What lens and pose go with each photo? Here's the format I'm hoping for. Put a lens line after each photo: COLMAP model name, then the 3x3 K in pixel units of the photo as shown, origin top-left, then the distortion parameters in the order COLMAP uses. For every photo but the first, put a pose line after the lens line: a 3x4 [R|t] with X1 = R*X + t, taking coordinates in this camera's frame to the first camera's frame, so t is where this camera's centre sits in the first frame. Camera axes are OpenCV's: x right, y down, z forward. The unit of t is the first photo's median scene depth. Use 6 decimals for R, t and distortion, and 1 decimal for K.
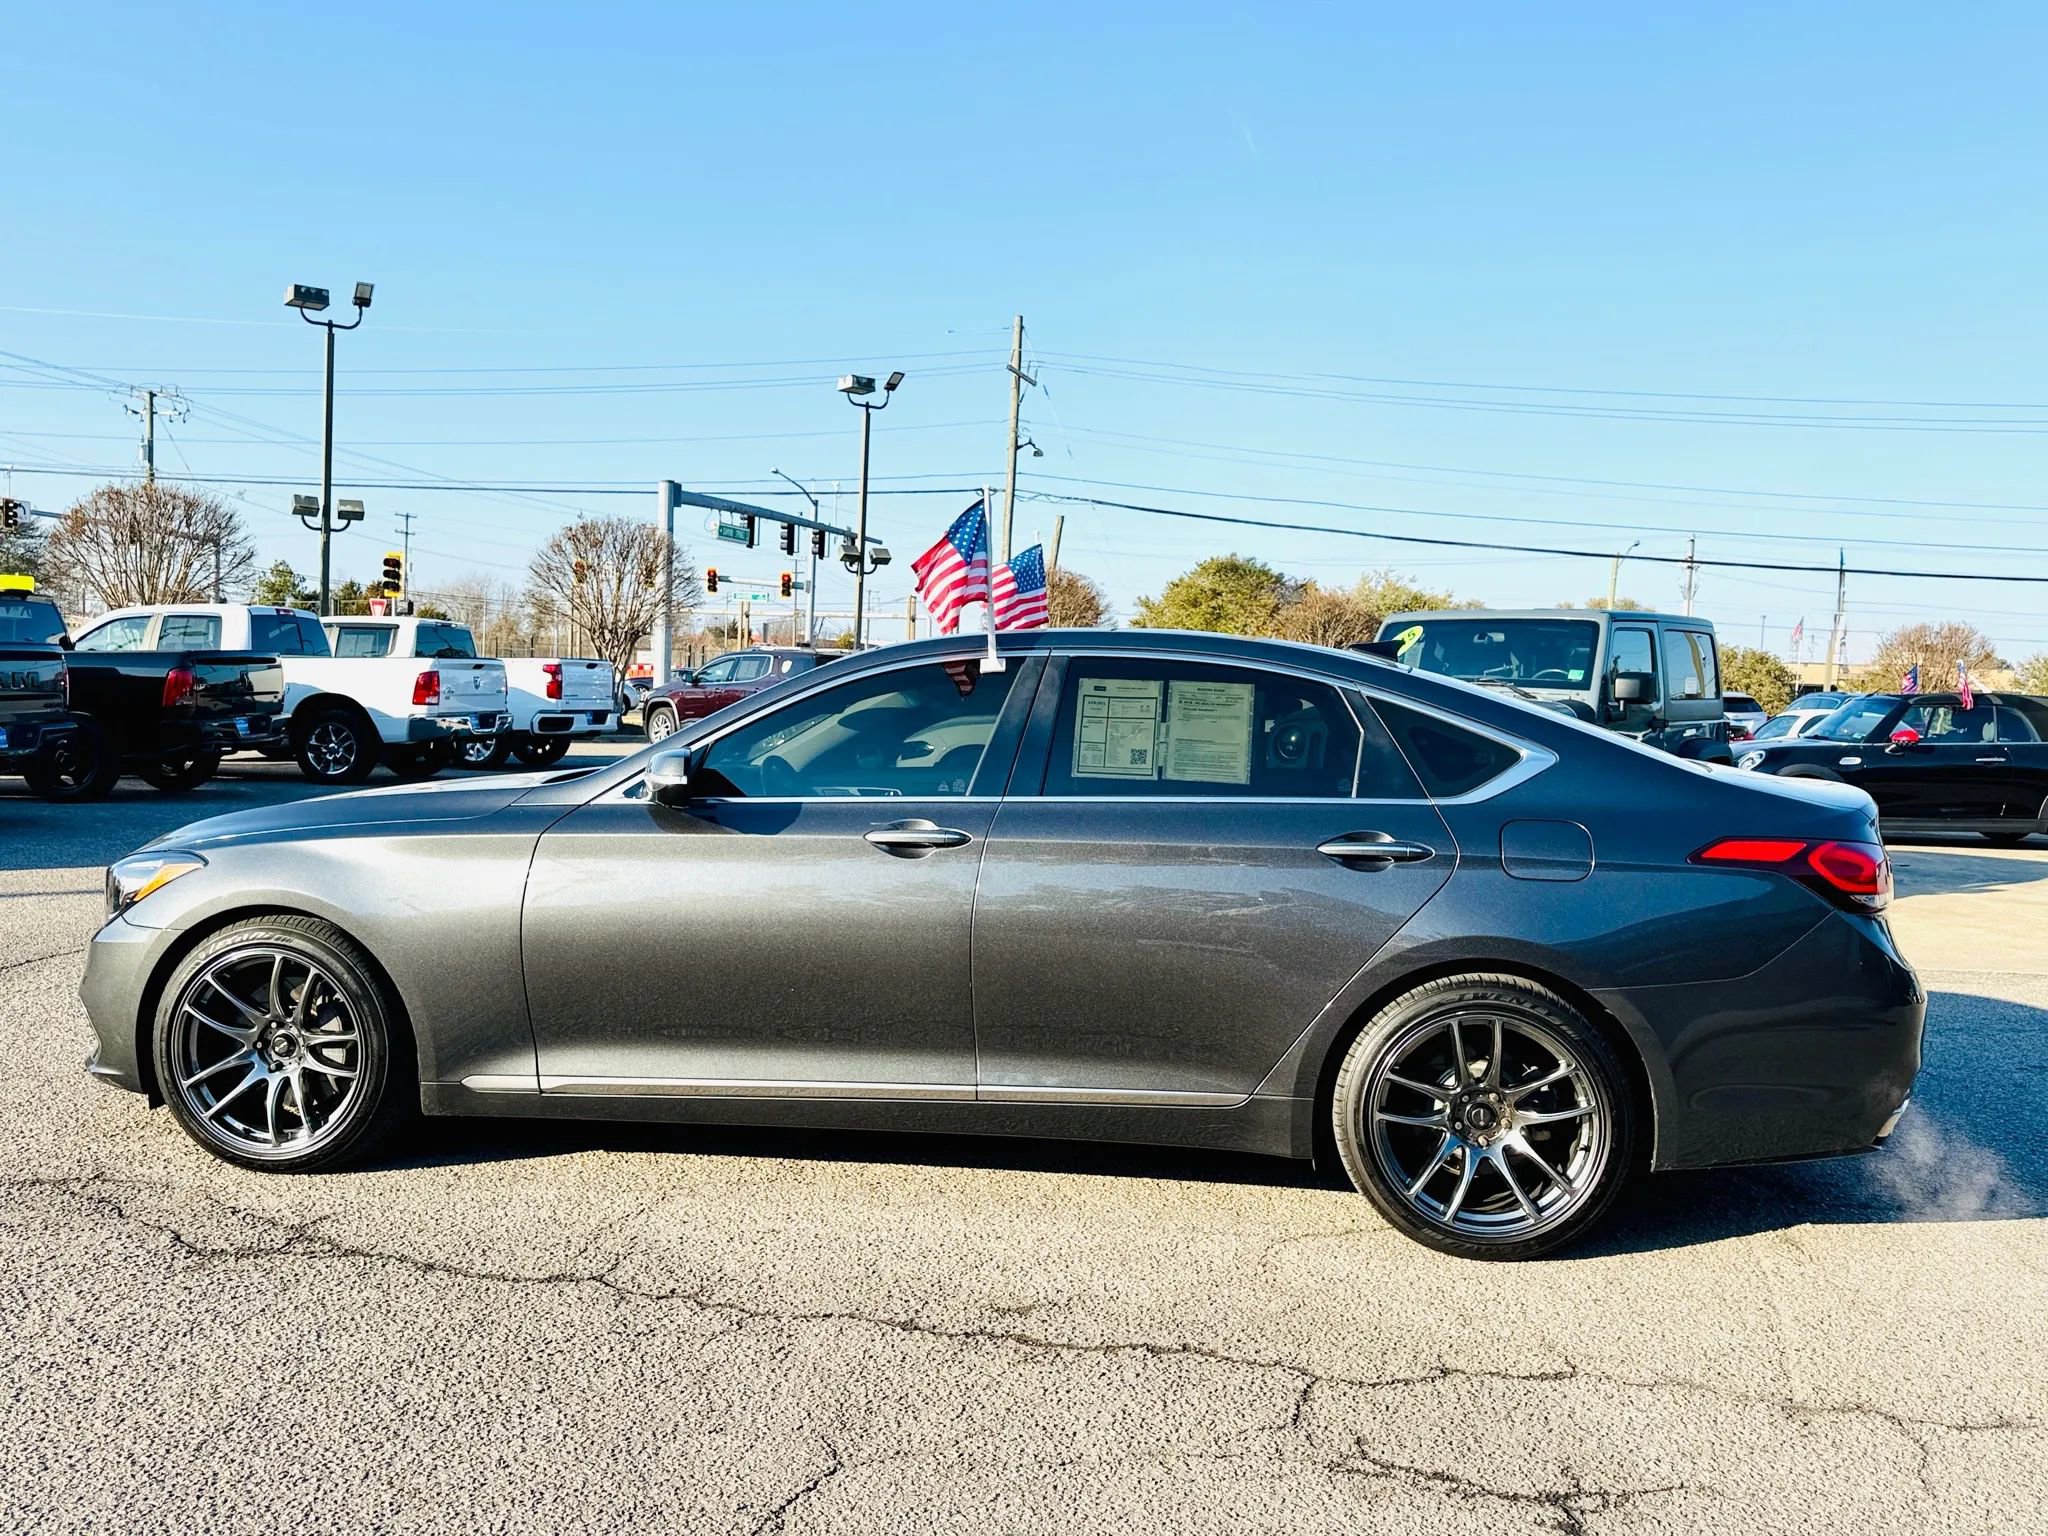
lens RADIAL K [[1696.5, 0, 1016.0], [0, 1696.5, 760.0], [0, 0, 1]] dist [0.036570, -0.008942]
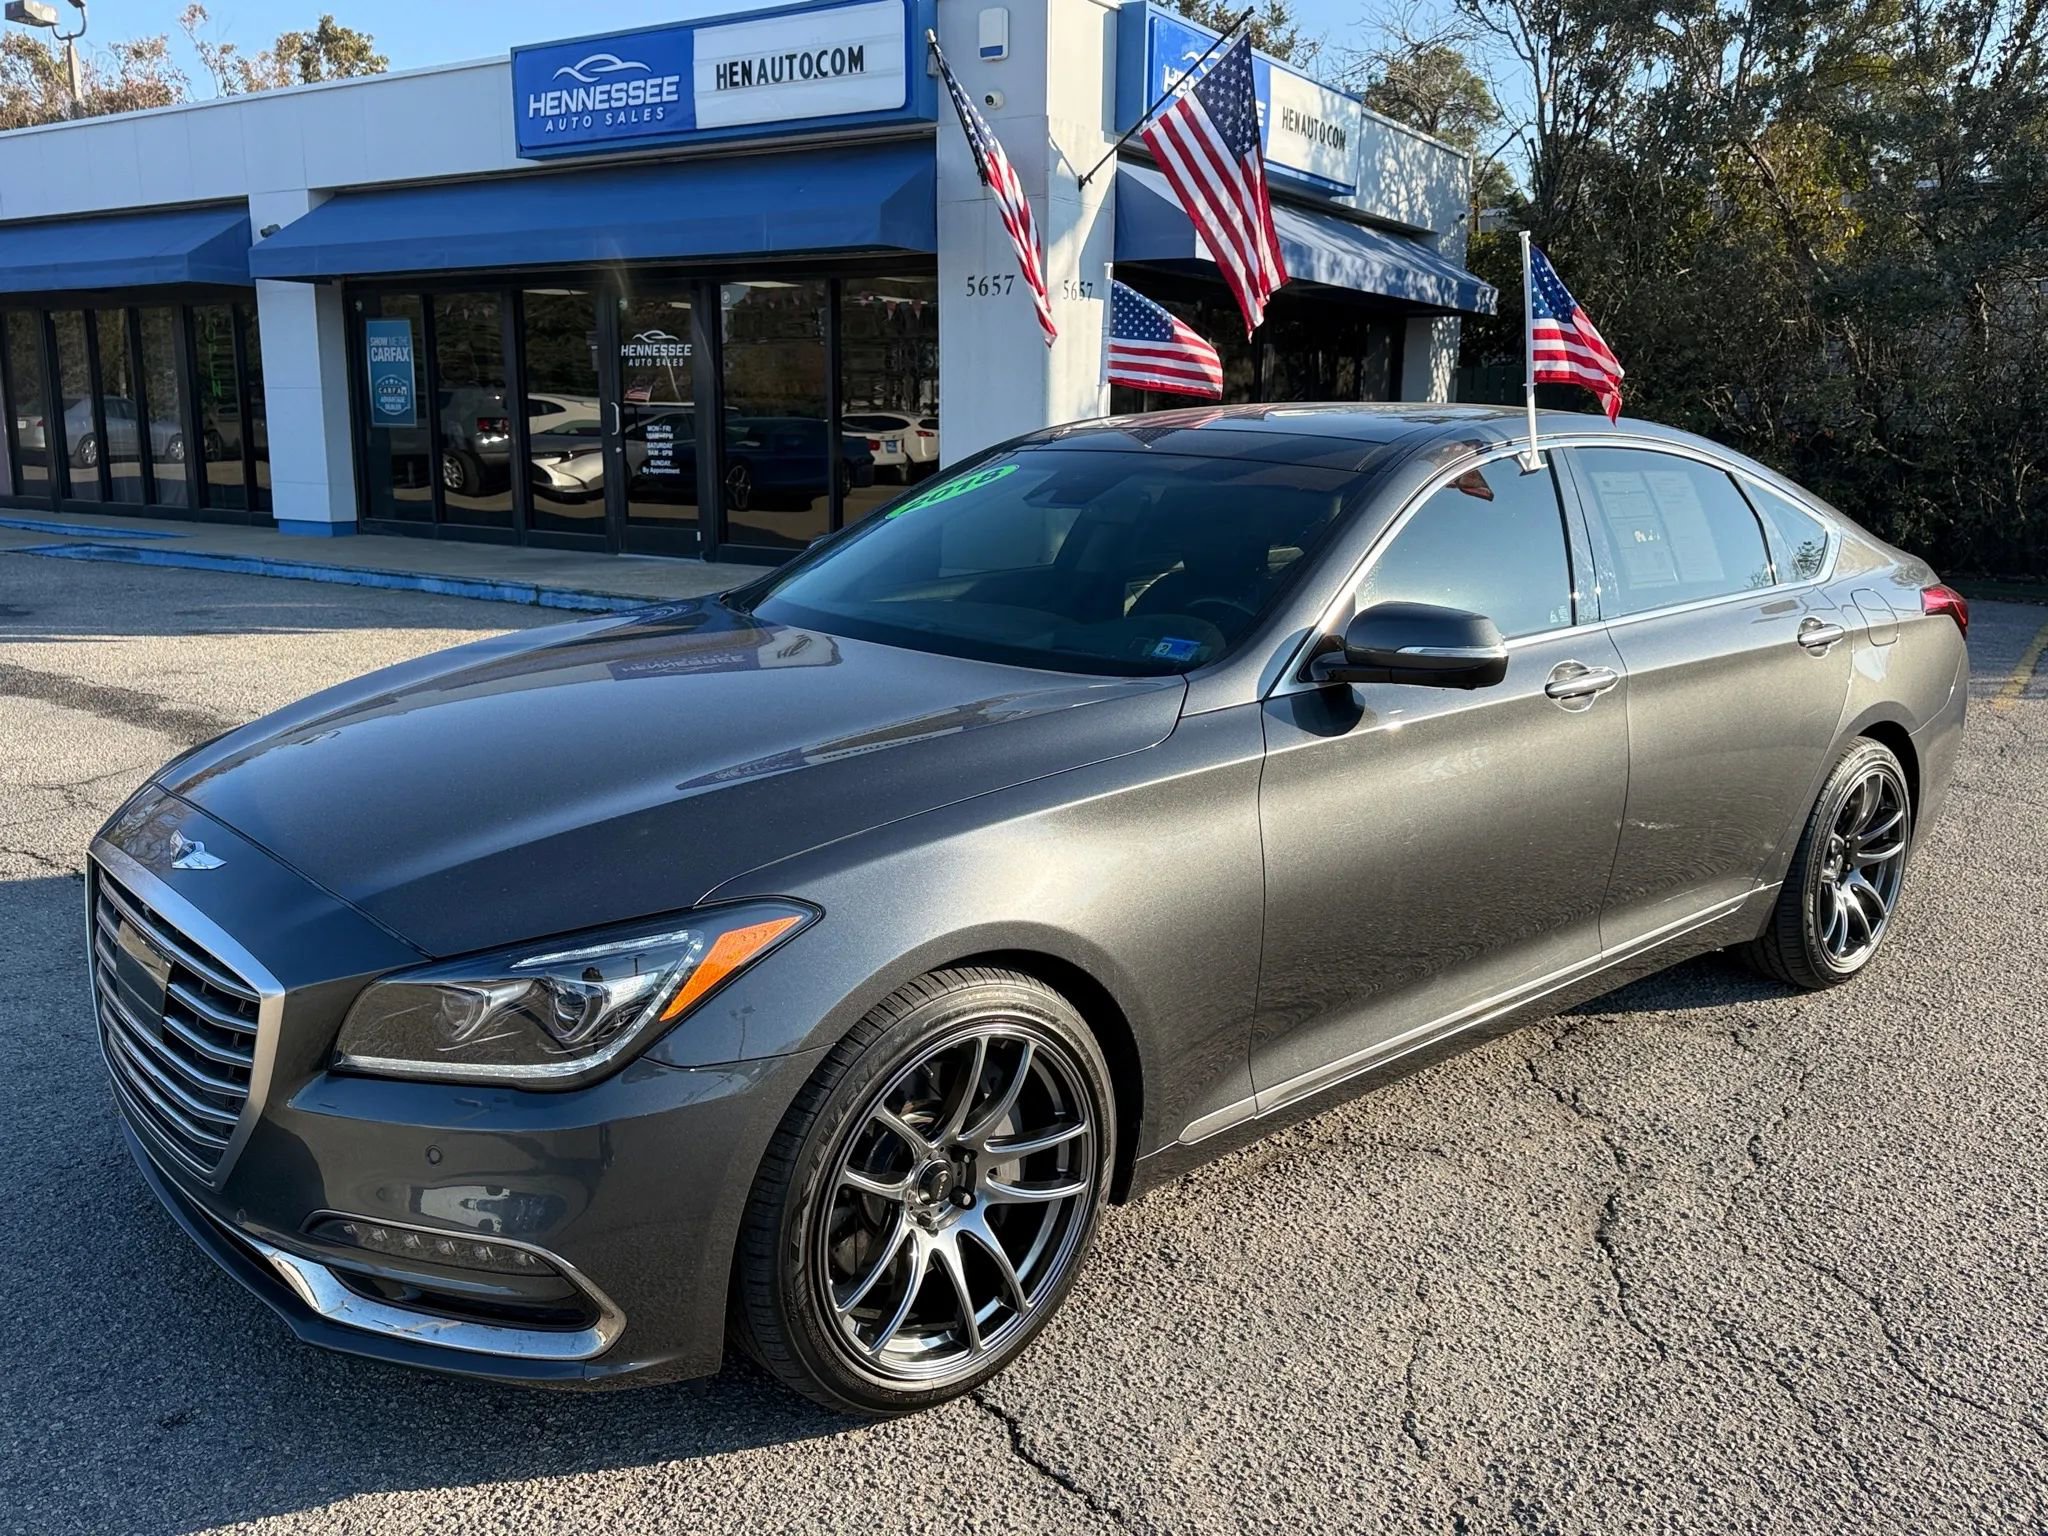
lens RADIAL K [[1699.0, 0, 1009.5], [0, 1699.0, 779.3], [0, 0, 1]] dist [0.042649, -0.064221]
pose [[0.678530, -0.176099, 0.713153, -0.816187], [0.026147, 0.976014, 0.216130, -0.092436], [-0.734108, -0.128004, 0.666859, 0.623972]]
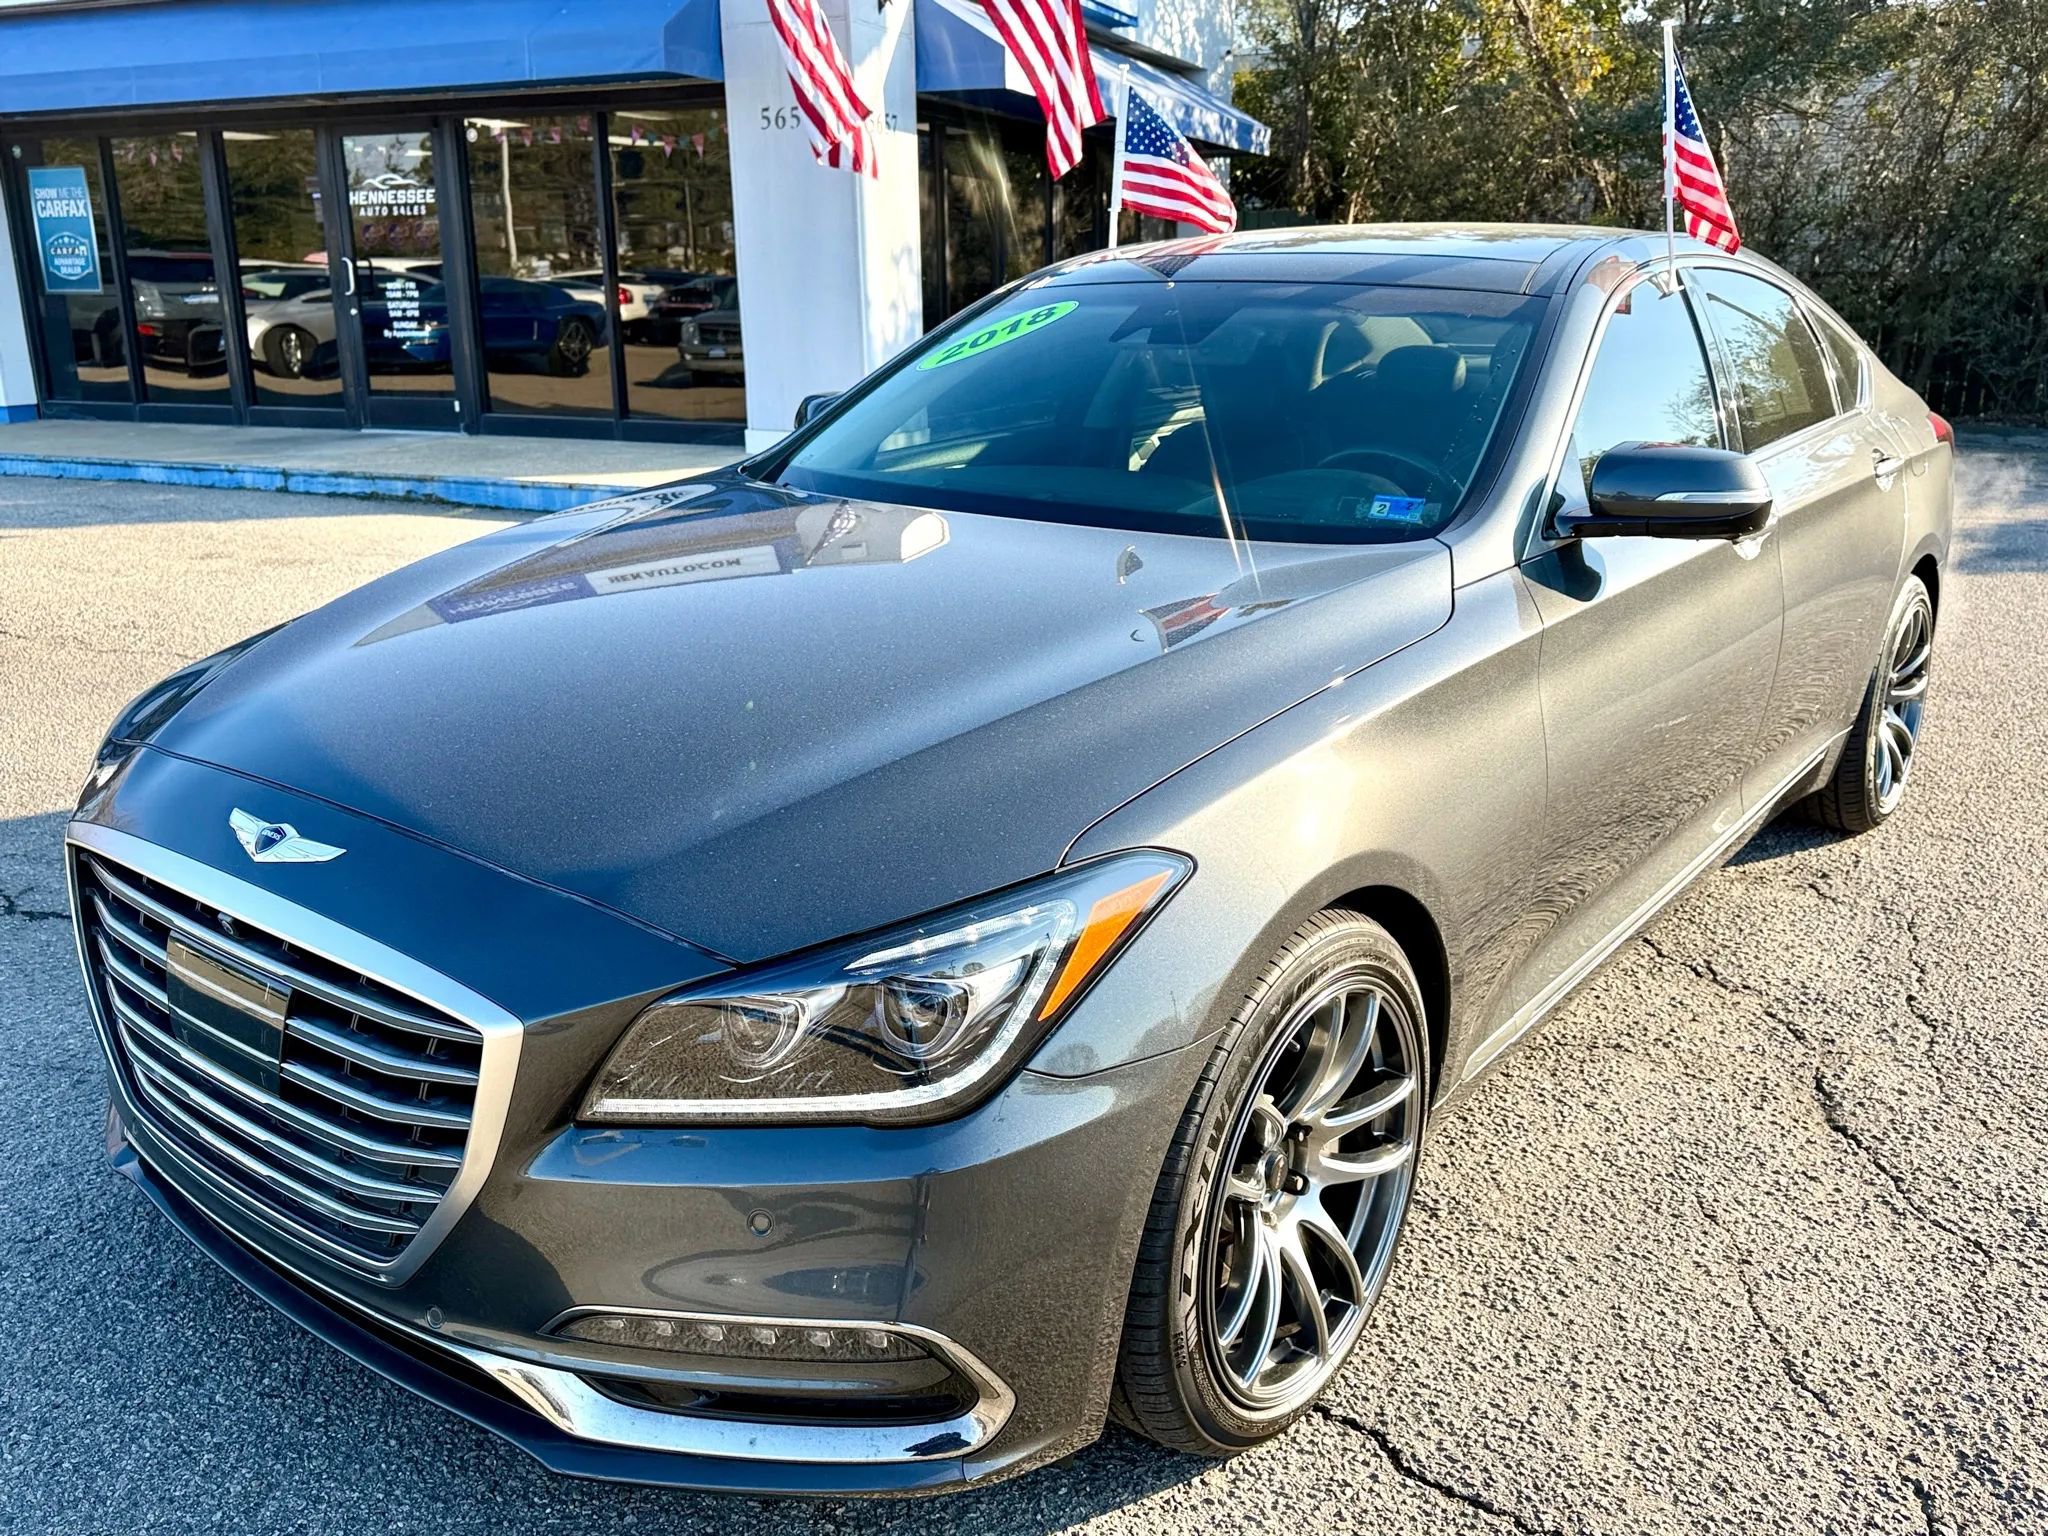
lens RADIAL K [[1712.4, 0, 1025.5], [0, 1712.4, 769.9], [0, 0, 1]] dist [0.009388, -0.016049]
pose [[0.529808, -0.269340, 0.804214, -0.839789], [0.041468, 0.955326, 0.292630, -0.085600], [-0.847103, -0.121688, 0.517308, 0.836209]]
